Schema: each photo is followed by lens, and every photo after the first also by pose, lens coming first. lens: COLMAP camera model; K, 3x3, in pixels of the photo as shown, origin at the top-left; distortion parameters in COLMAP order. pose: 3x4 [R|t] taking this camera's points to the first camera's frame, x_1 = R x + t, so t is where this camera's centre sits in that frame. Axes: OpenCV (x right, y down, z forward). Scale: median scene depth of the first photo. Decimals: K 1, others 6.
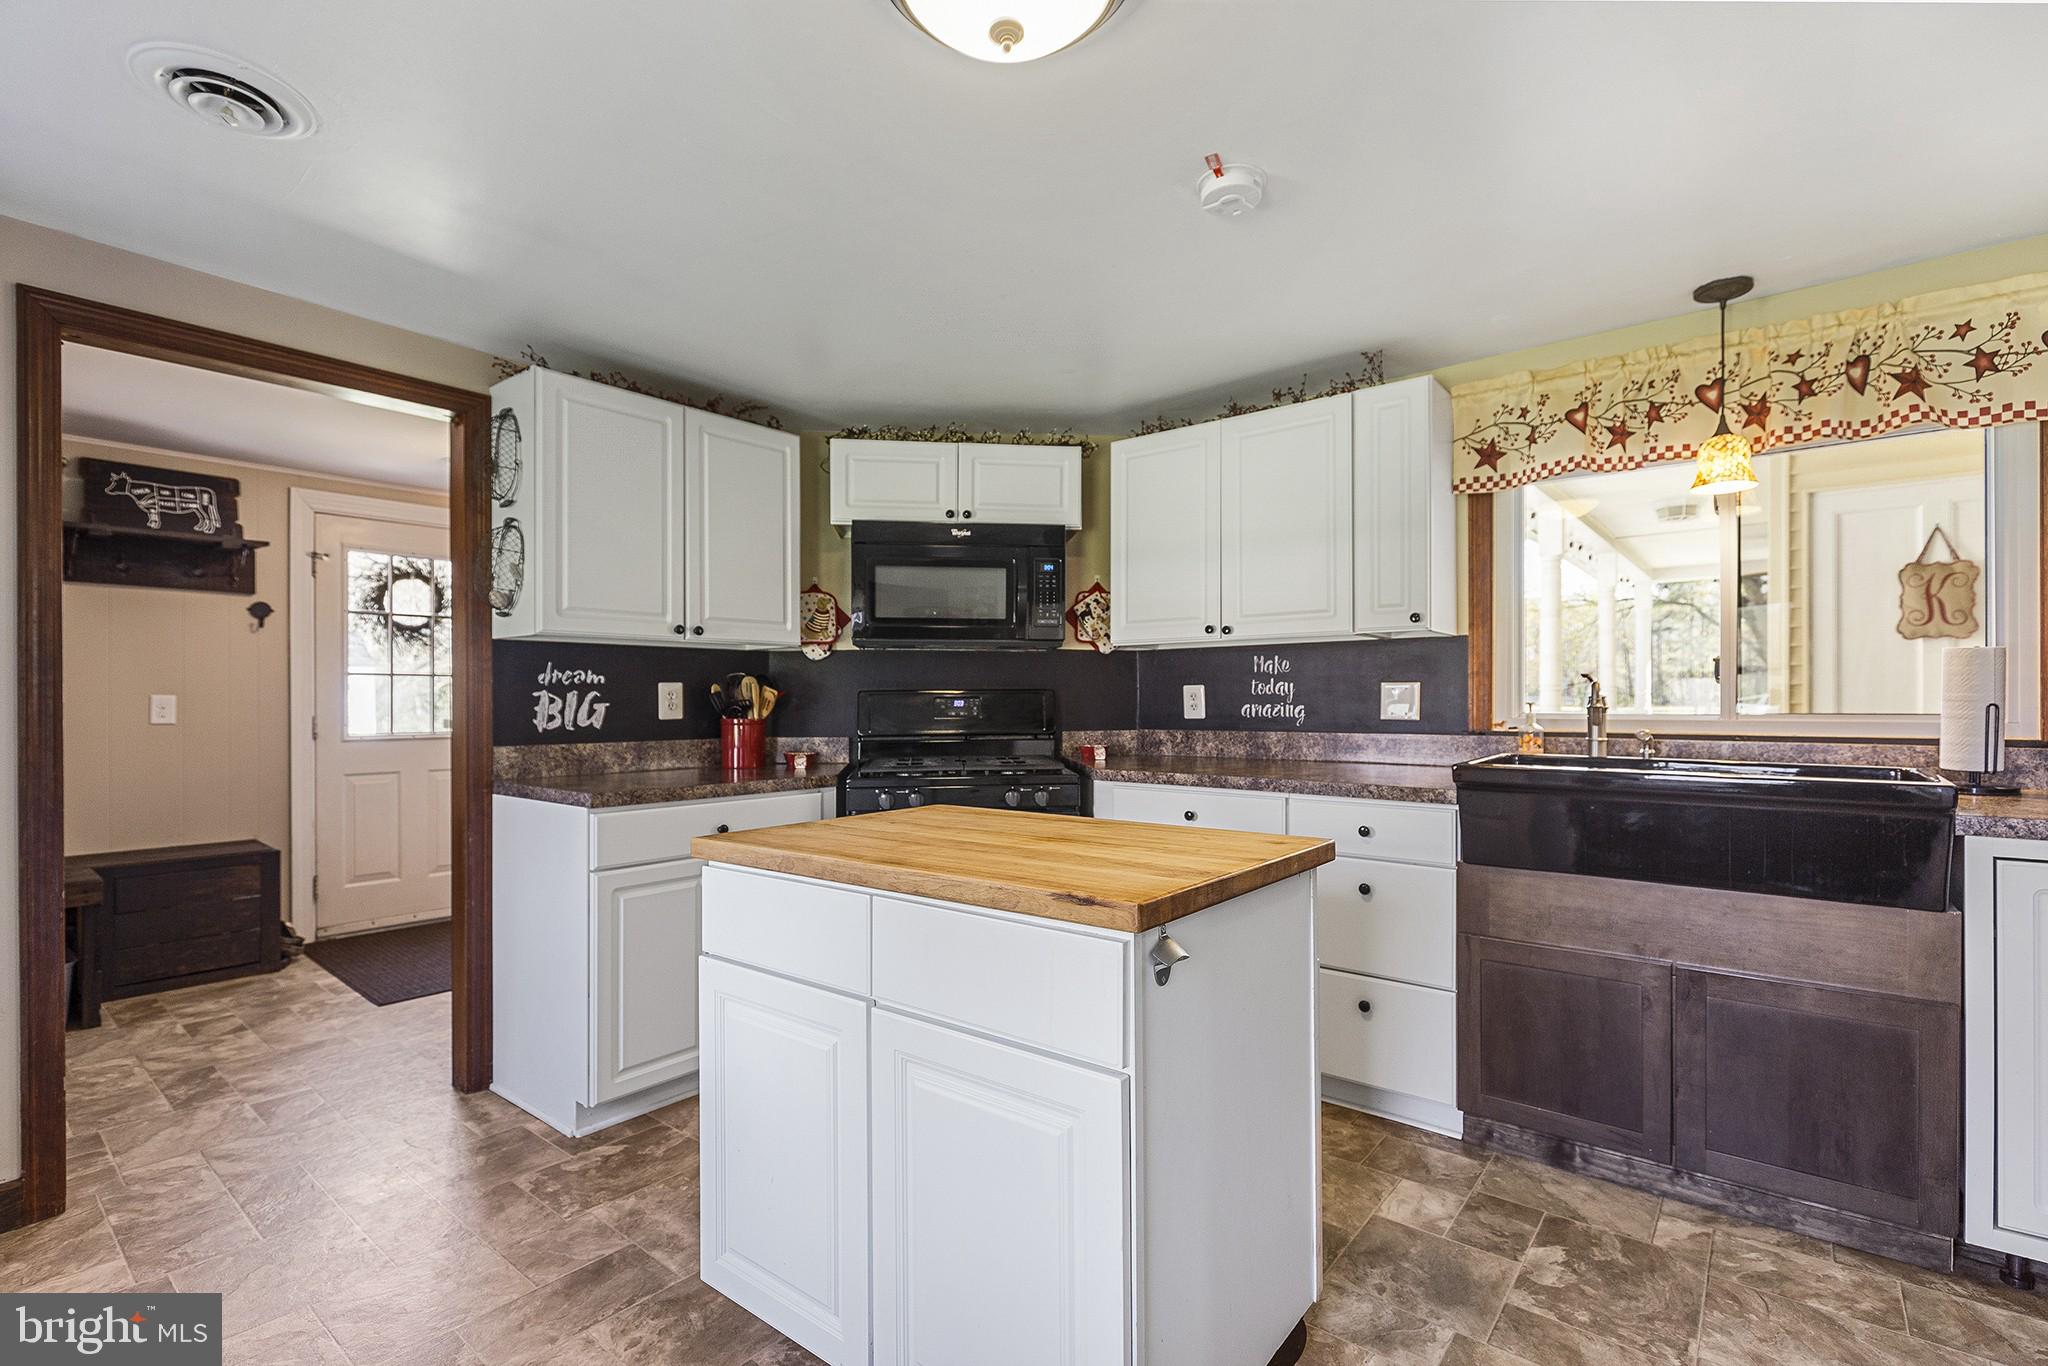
lens RADIAL K [[935.0, 0, 1002.3], [0, 935.0, 691.9], [0, 0, 1]] dist [-0.004012, -0.000693]
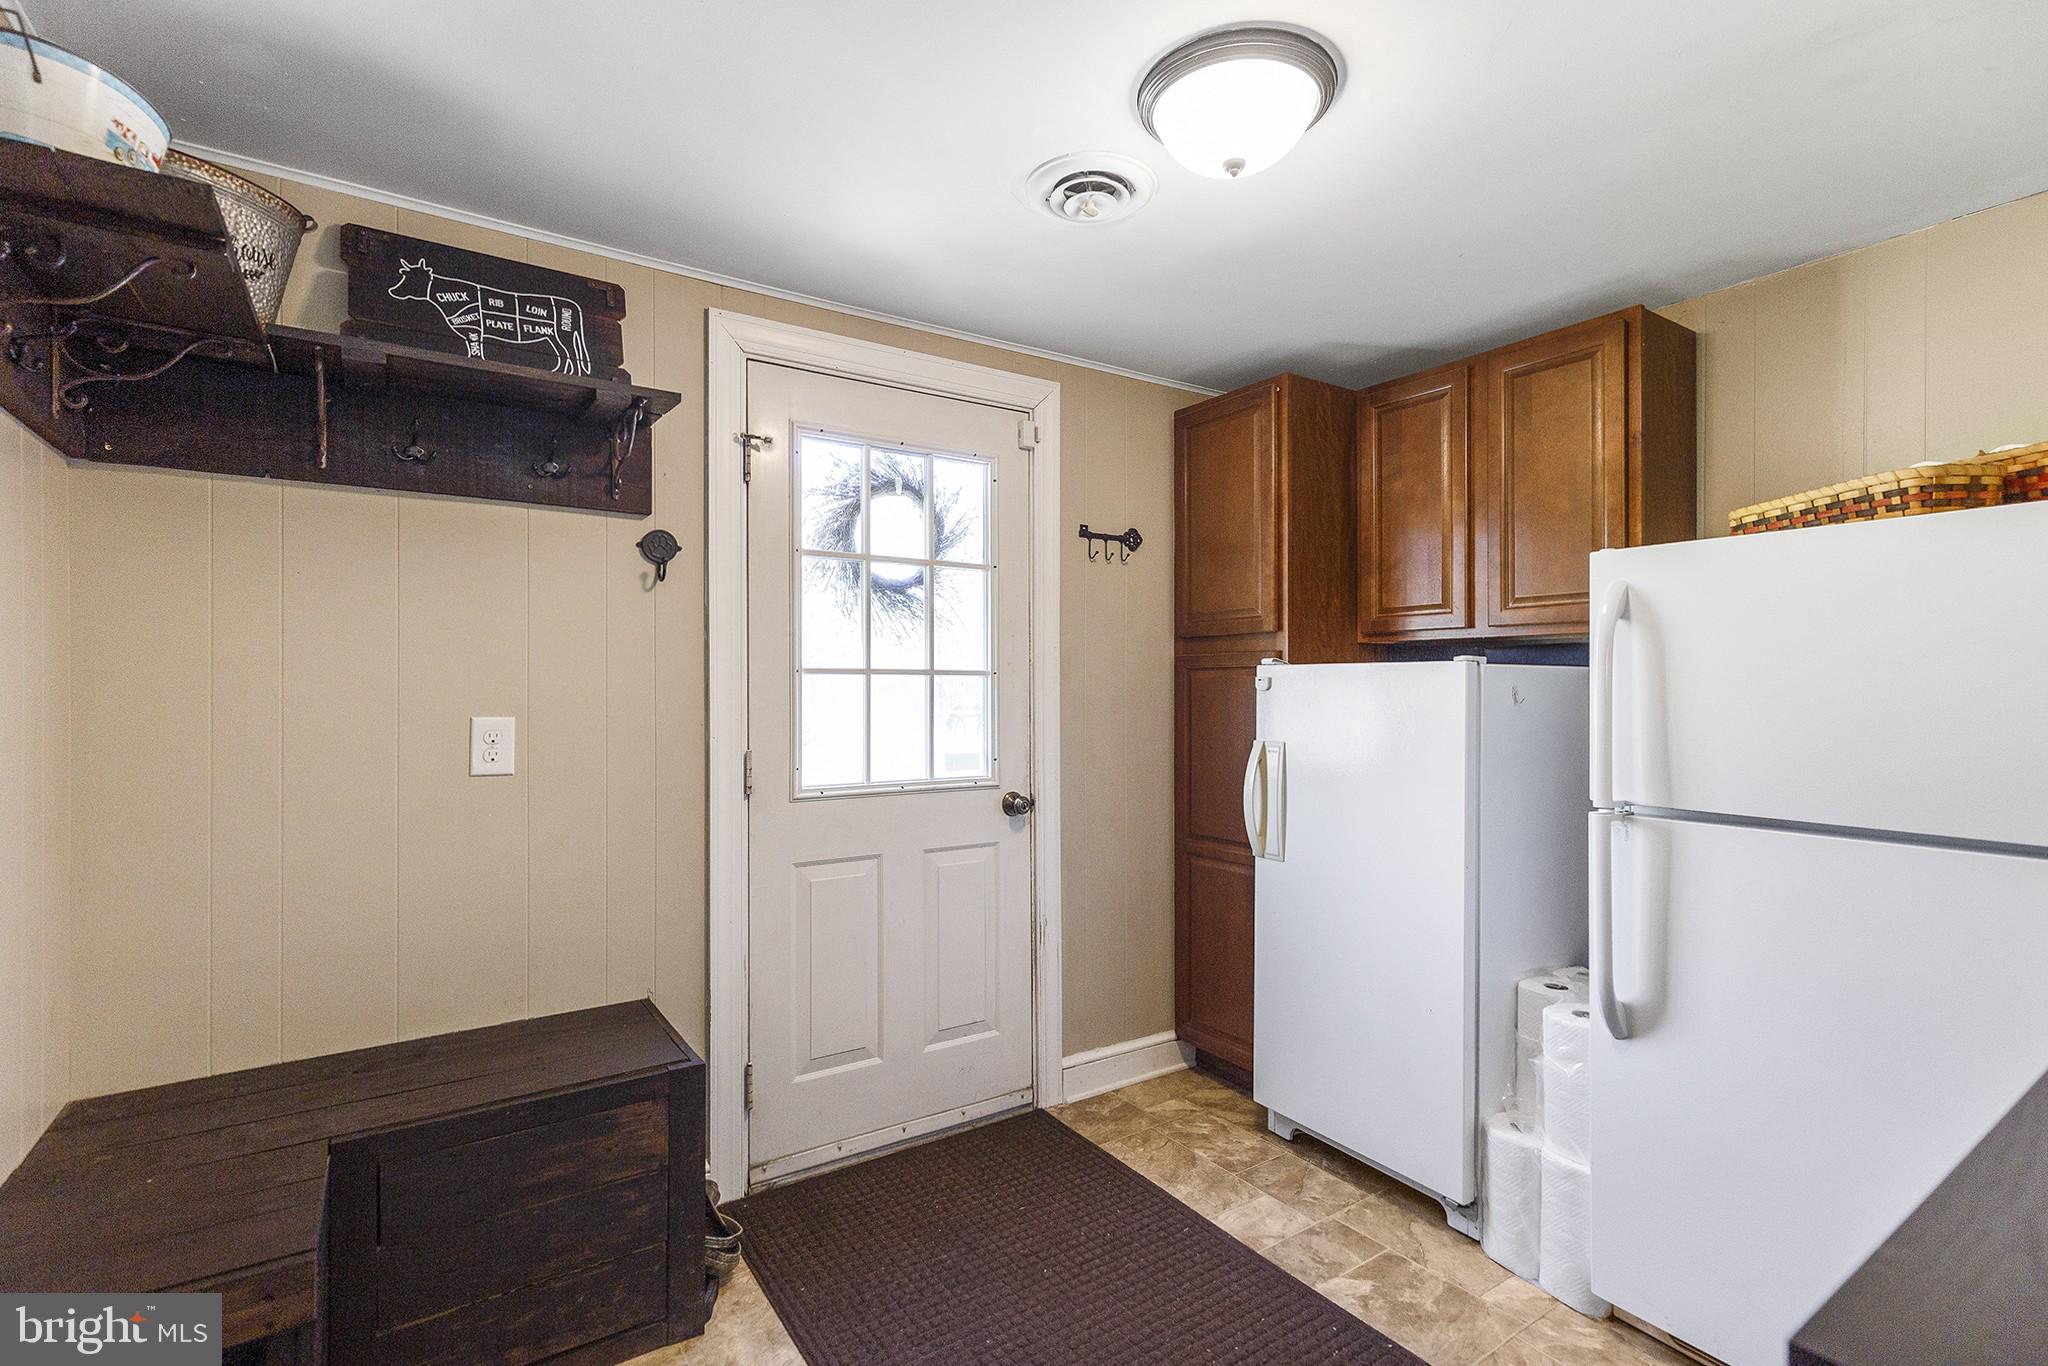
lens RADIAL K [[935.0, 0, 1037.3], [0, 935.0, 680.7], [0, 0, 1]] dist [-0.004012, -0.000693]
pose [[0.969520, -0.000358, -0.245014, -0.454919], [-0.000558, 0.999993, -0.003667, -0.012707], [0.245013, 0.003691, 0.969513, 0.538005]]
